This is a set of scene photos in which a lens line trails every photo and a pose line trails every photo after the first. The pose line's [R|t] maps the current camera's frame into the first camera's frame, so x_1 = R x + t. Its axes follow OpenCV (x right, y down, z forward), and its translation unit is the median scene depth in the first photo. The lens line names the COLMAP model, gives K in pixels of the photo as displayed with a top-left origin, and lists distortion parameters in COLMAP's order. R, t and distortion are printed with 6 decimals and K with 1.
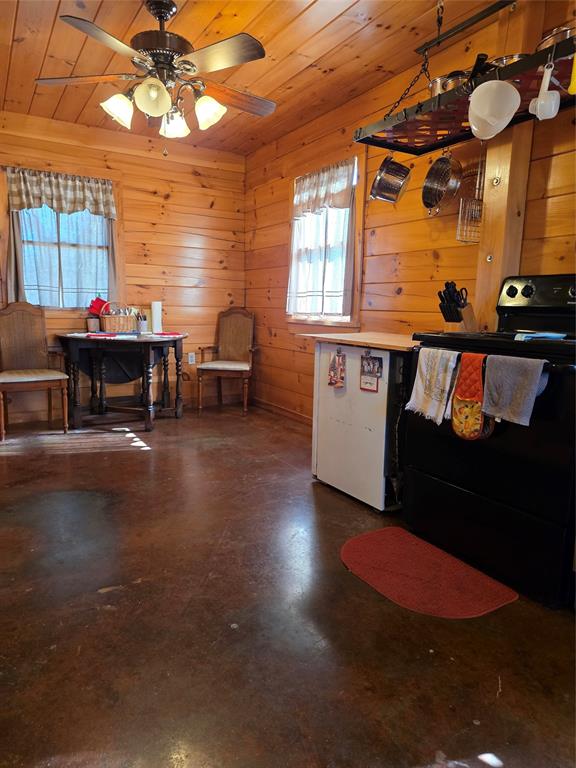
lens RADIAL K [[511.0, 0, 276.9], [0, 511.0, 386.2], [0, 0, 1]] dist [0.076454, -0.059076]
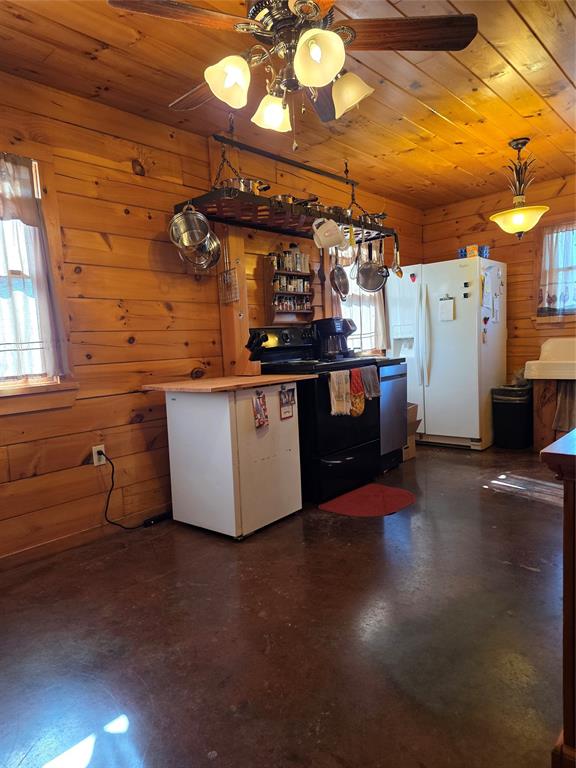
lens RADIAL K [[511.3, 0, 277.9], [0, 511.3, 392.5], [0, 0, 1]] dist [0.134550, -0.211607]
pose [[-0.310248, -0.093807, 0.946016, -0.879153], [0.199574, 0.966517, 0.161290, -0.230576], [-0.929471, 0.238841, -0.281139, 1.250783]]
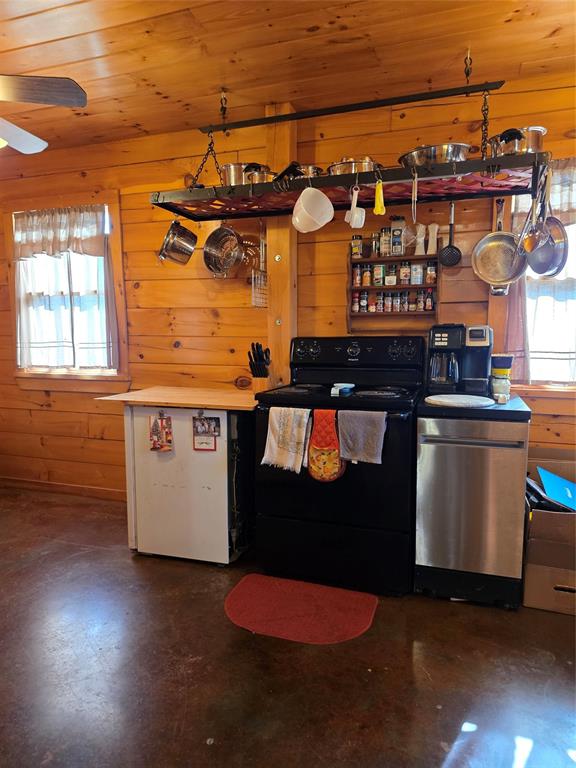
lens RADIAL K [[516.8, 0, 286.4], [0, 516.8, 388.0], [0, 0, 1]] dist [0.116032, -0.111405]
pose [[0.761843, -0.098123, 0.640286, -0.324133], [0.123303, 0.992355, 0.005366, -0.093186], [-0.635917, 0.074862, 0.768118, 0.084353]]
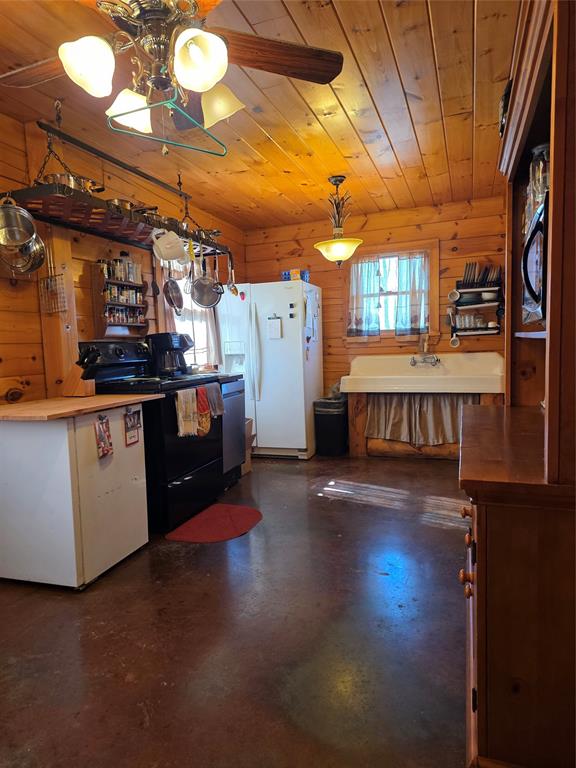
lens RADIAL K [[508.9, 0, 284.0], [0, 508.9, 389.6], [0, 0, 1]] dist [0.094620, -0.106766]
pose [[-0.644638, -0.060727, 0.762072, -0.790560], [0.150158, 0.967364, 0.204105, -0.257155], [-0.749596, 0.246005, -0.614481, 1.303469]]
